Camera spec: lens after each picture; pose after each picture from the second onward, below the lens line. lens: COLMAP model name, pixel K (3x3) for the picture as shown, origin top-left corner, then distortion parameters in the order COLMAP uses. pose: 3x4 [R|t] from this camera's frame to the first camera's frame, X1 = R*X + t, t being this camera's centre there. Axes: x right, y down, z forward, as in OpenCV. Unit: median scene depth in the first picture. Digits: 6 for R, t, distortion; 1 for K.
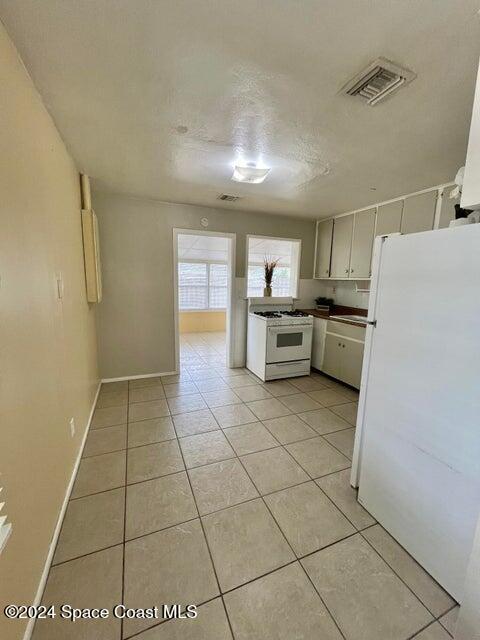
lens RADIAL K [[258.8, 0, 239.9], [0, 258.8, 318.8], [0, 0, 1]] dist [-0.002395, -0.000389]
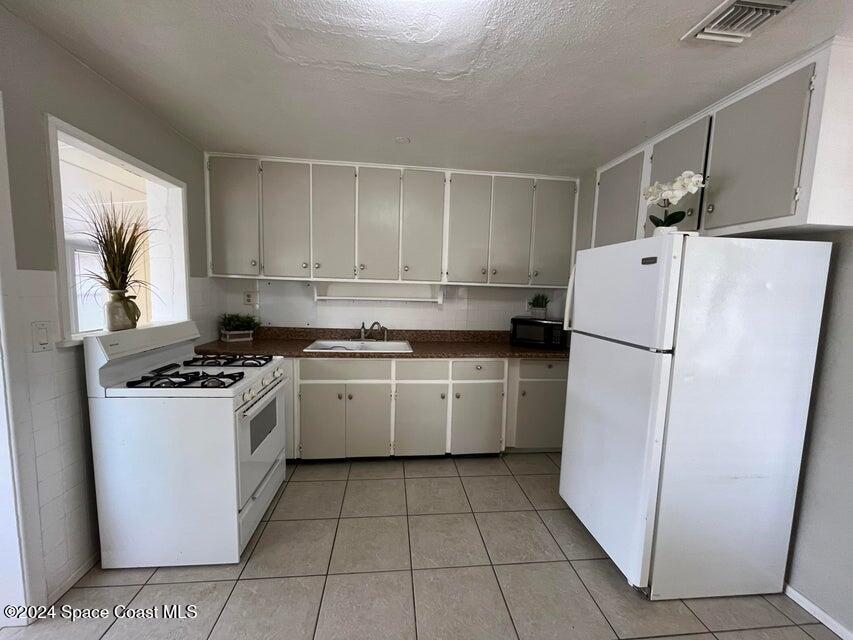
lens RADIAL K [[344.9, 0, 426.1], [0, 344.9, 323.2], [0, 0, 1]] dist [-0.002395, -0.000389]
pose [[0.285078, -0.114938, 0.951588, -0.226881], [0.122977, 0.988965, 0.082611, -0.086655], [-0.950583, 0.093473, 0.296067, 0.523083]]
